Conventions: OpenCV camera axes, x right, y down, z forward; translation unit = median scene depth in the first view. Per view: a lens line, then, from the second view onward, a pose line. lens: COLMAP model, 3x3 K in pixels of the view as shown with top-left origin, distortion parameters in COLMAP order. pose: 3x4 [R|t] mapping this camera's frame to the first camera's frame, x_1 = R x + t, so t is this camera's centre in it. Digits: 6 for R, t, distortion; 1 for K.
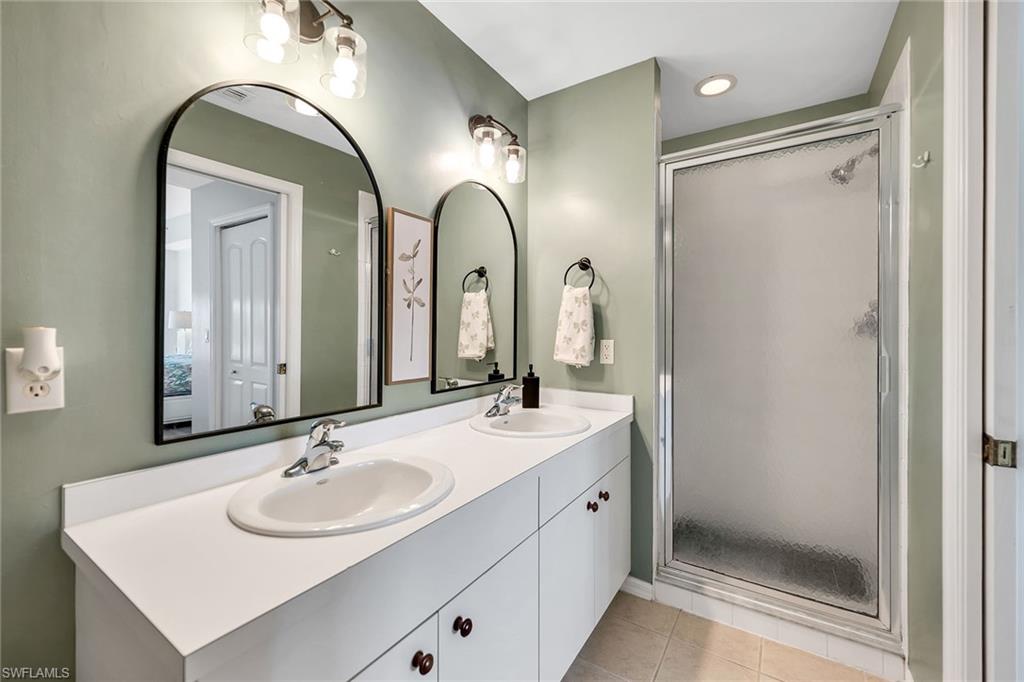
lens RADIAL K [[418.6, 0, 507.4], [0, 418.6, 332.6], [0, 0, 1]] dist [0.000035, -0.000086]
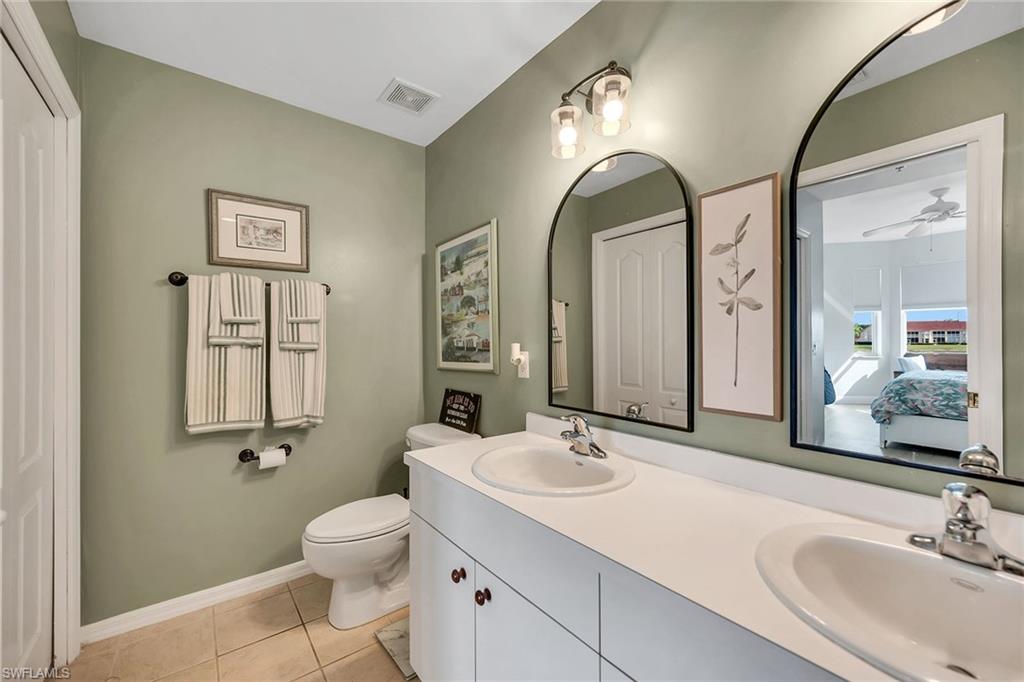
lens RADIAL K [[411.8, 0, 512.0], [0, 411.8, 341.0], [0, 0, 1]] dist [-0.000053, 0.000008]
pose [[-0.320083, -0.003387, -0.947383, 0.577157], [0.001656, 0.999990, -0.004135, -0.008799], [0.947388, -0.002893, -0.320075, 0.862873]]
